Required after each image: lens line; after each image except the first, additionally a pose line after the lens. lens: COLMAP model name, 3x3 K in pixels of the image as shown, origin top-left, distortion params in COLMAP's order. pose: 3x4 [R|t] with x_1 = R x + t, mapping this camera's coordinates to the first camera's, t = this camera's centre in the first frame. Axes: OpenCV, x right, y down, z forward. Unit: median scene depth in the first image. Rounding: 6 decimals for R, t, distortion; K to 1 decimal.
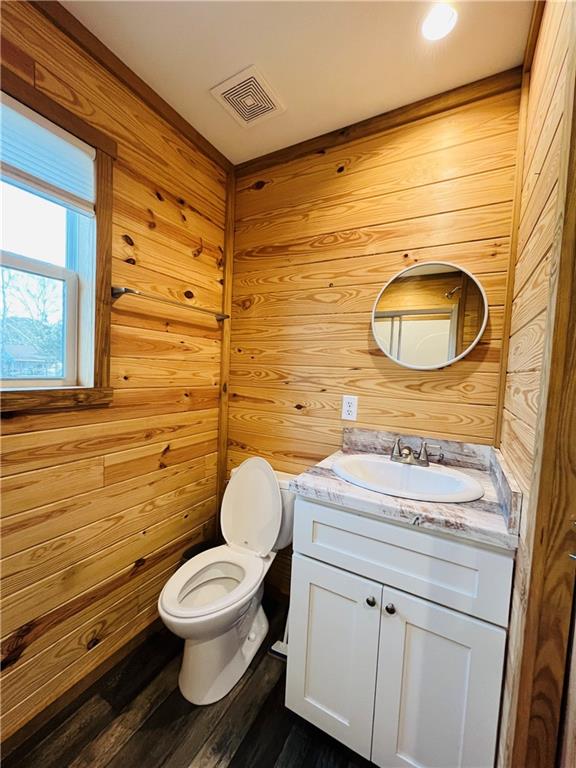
lens RADIAL K [[311.1, 0, 288.0], [0, 311.1, 385.1], [0, 0, 1]] dist [0.000466, -0.000430]
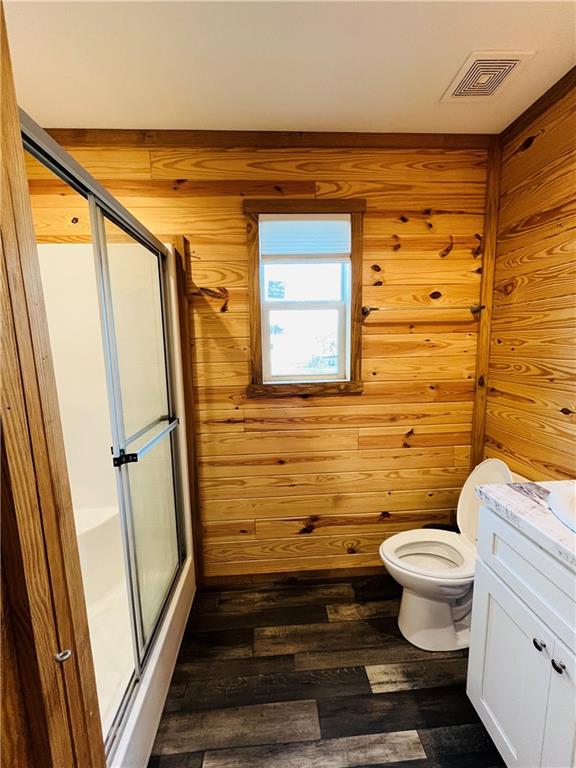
lens RADIAL K [[311.1, 0, 288.0], [0, 311.1, 385.1], [0, 0, 1]] dist [0.000466, -0.000430]
pose [[0.538391, 0.058602, -0.840655, 0.336865], [0.000854, 0.997541, 0.070085, -0.056562], [0.842695, -0.038451, 0.537017, -0.022794]]
